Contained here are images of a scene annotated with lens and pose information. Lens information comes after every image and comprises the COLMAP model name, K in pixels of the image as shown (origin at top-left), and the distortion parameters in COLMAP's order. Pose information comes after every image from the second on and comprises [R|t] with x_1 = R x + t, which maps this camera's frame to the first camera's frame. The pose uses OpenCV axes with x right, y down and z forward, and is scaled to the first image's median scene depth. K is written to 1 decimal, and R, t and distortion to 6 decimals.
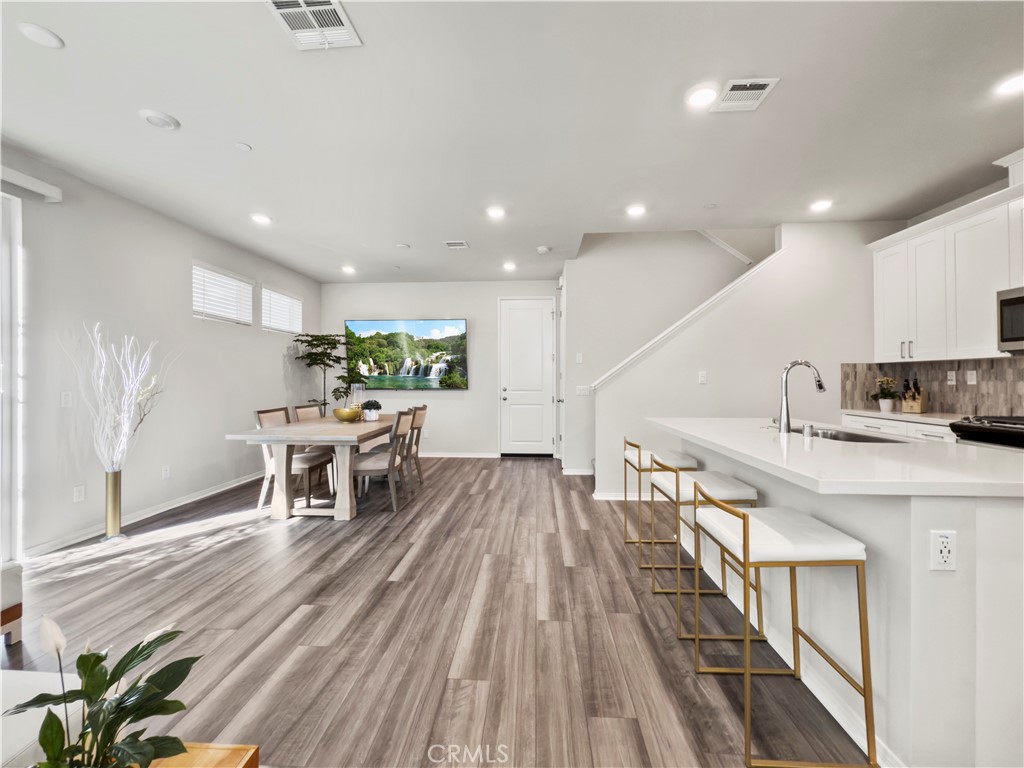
lens RADIAL K [[421.3, 0, 509.1], [0, 421.3, 379.6], [0, 0, 1]] dist [-0.001984, 0.000211]
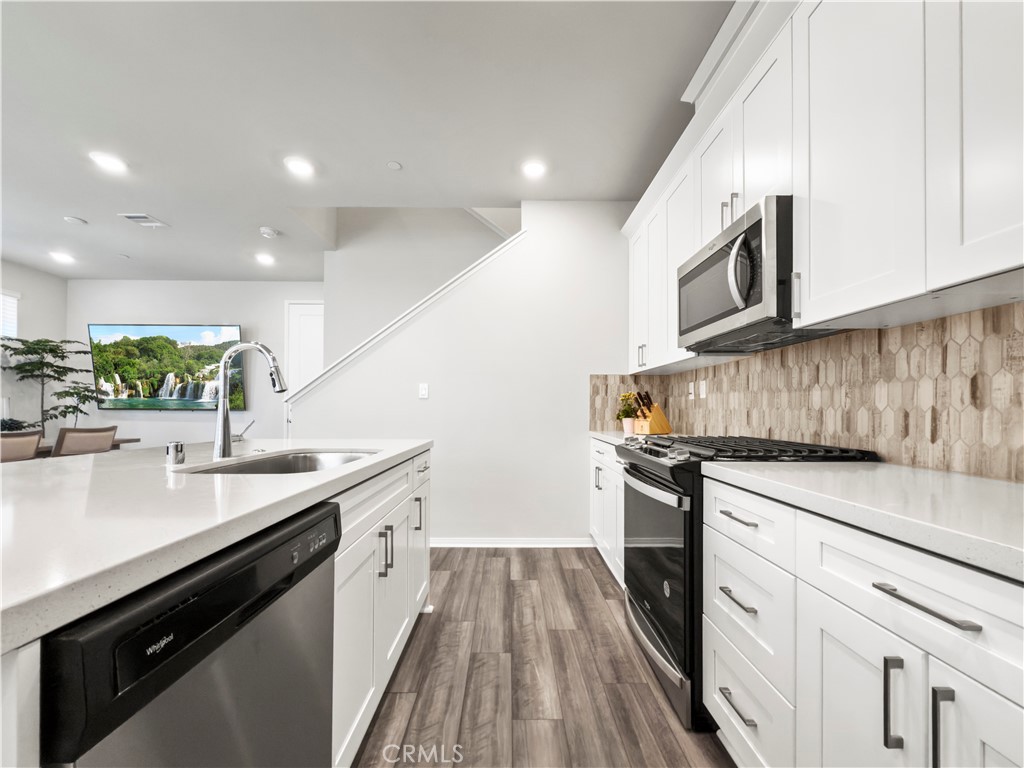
lens RADIAL K [[426.5, 0, 511.5], [0, 426.5, 405.6], [0, 0, 1]] dist [-0.000654, 0.000038]
pose [[0.997478, 0.006877, 0.070641, 0.650649], [-0.006305, 0.999946, -0.008317, 0.032467], [-0.070694, 0.007850, 0.997467, 0.216640]]
